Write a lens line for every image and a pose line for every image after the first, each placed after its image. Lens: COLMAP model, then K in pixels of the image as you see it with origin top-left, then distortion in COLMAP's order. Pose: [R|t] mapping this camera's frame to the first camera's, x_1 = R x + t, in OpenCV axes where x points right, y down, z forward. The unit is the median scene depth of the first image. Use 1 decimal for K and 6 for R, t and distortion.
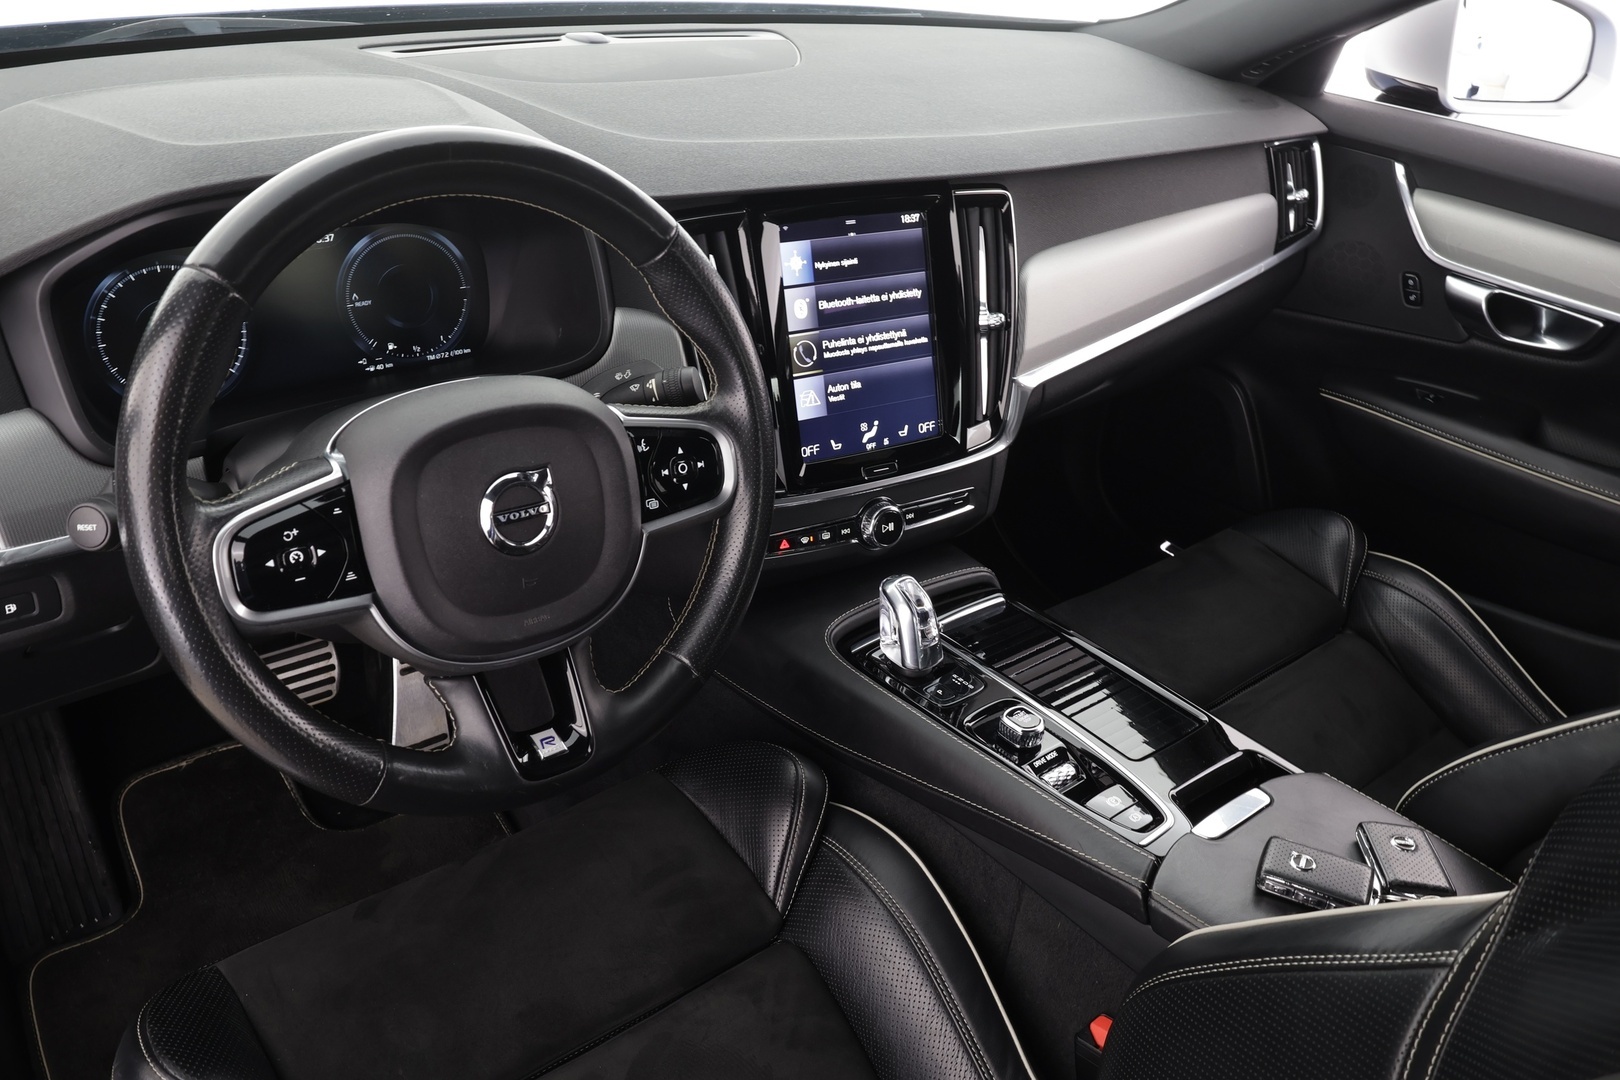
lens RADIAL K [[1284.7, 0, 818.1], [0, 1284.7, 545.4], [0, 0, 1]] dist [0.014025, -0.010352]
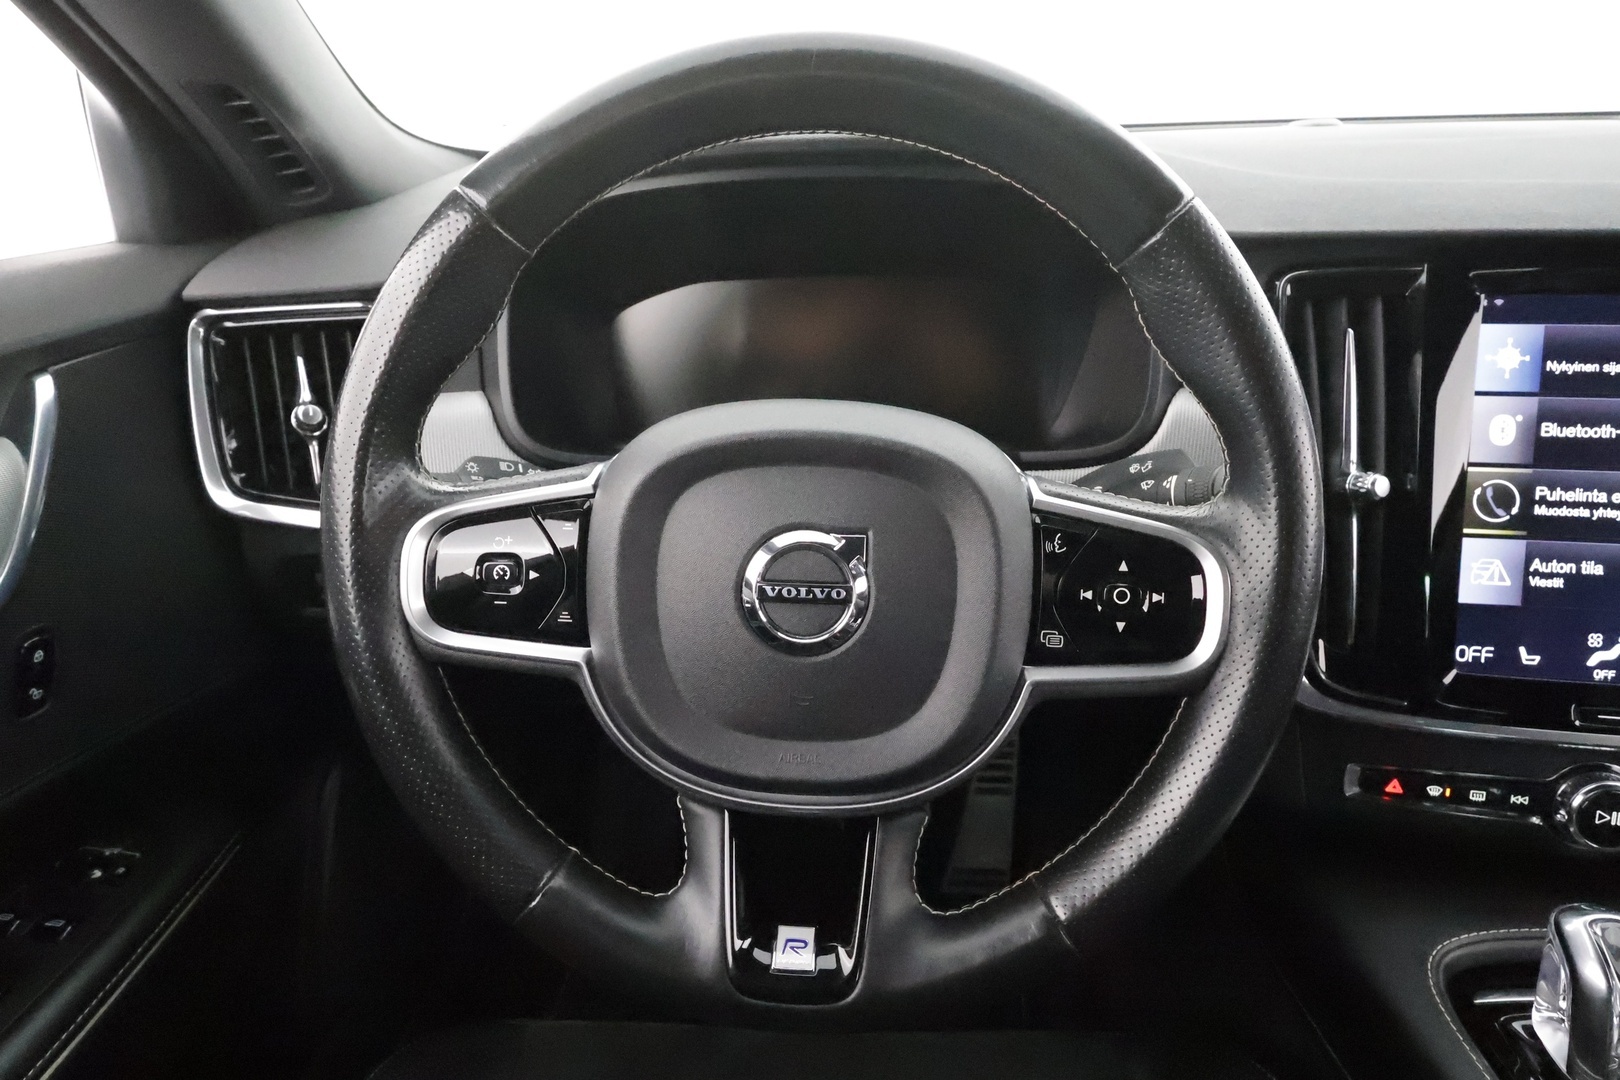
lens RADIAL K [[1015.0, 0, 807.2], [0, 1015.0, 539.2], [0, 0, 1]] dist [0.004983, -0.000068]
pose [[0.731822, 0.171615, -0.659534, 0.073695], [-0.265824, 0.963000, -0.044380, -0.019287], [0.627515, 0.207798, 0.750363, 0.414701]]
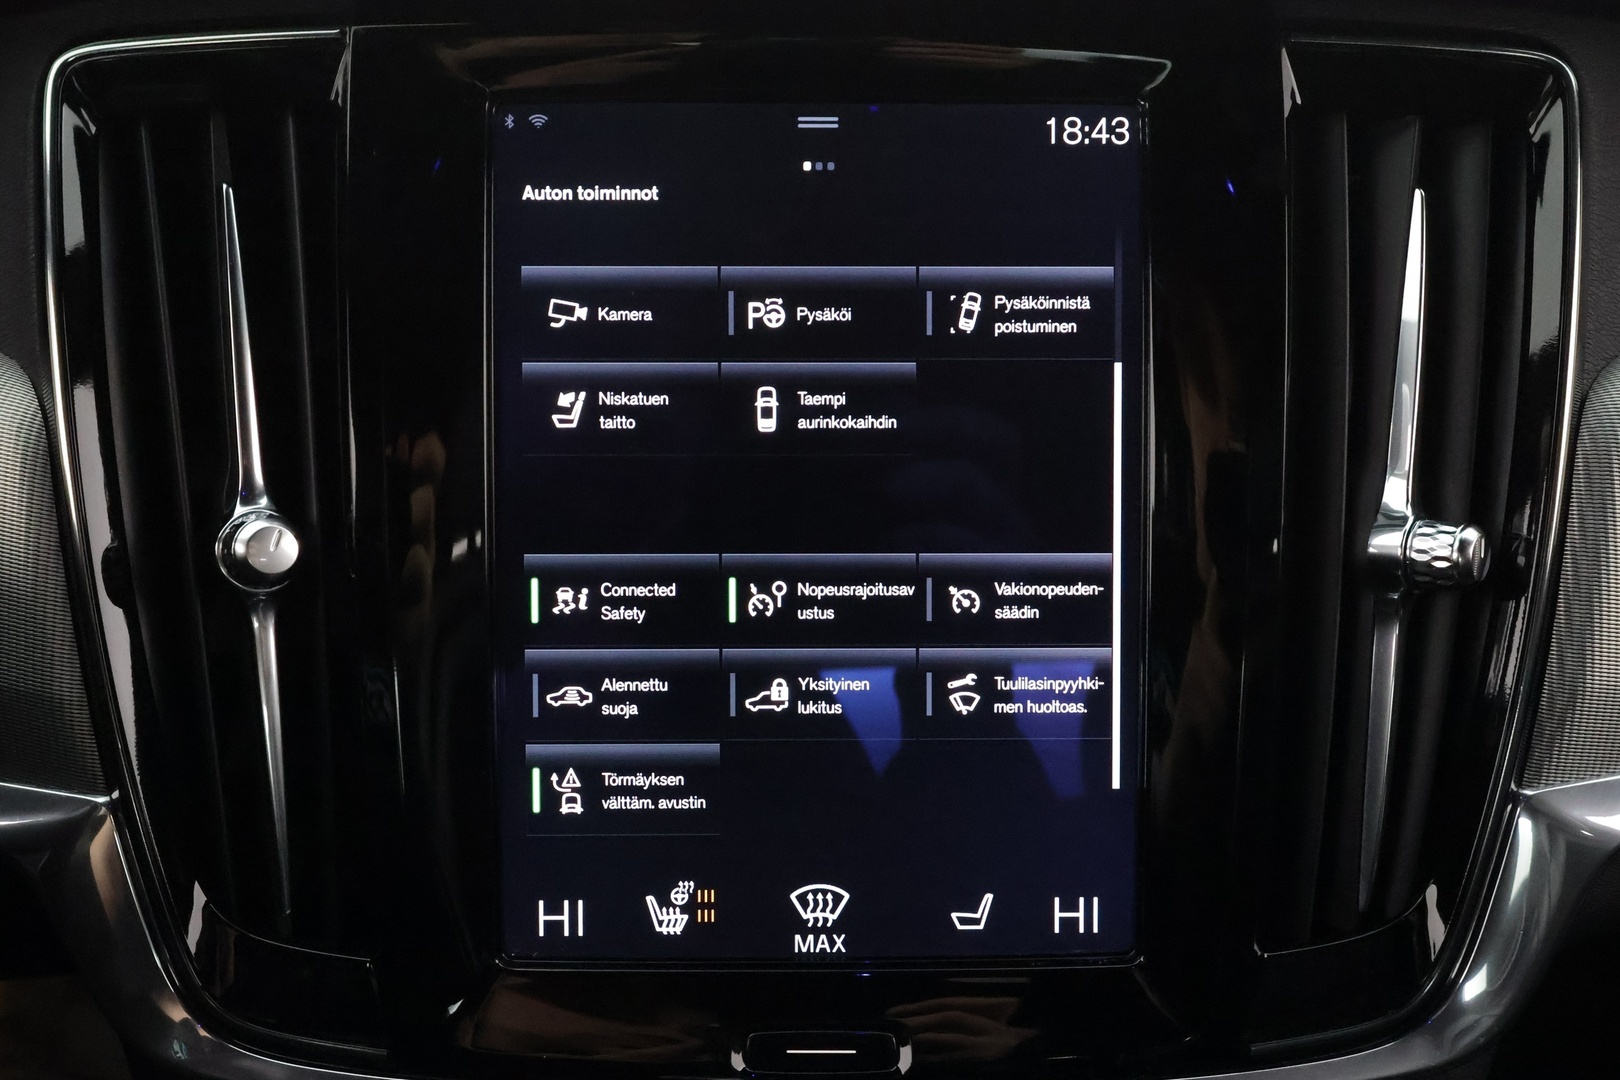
lens RADIAL K [[1284.7, 0, 805.5], [0, 1284.7, 534.5], [0, 0, 1]] dist [0.014025, -0.010352]
pose [[0.848370, 0.109738, -0.517905, 0.173262], [-0.202092, 0.971327, -0.125229, -0.130263], [0.489312, 0.210905, 0.846222, 0.779391]]
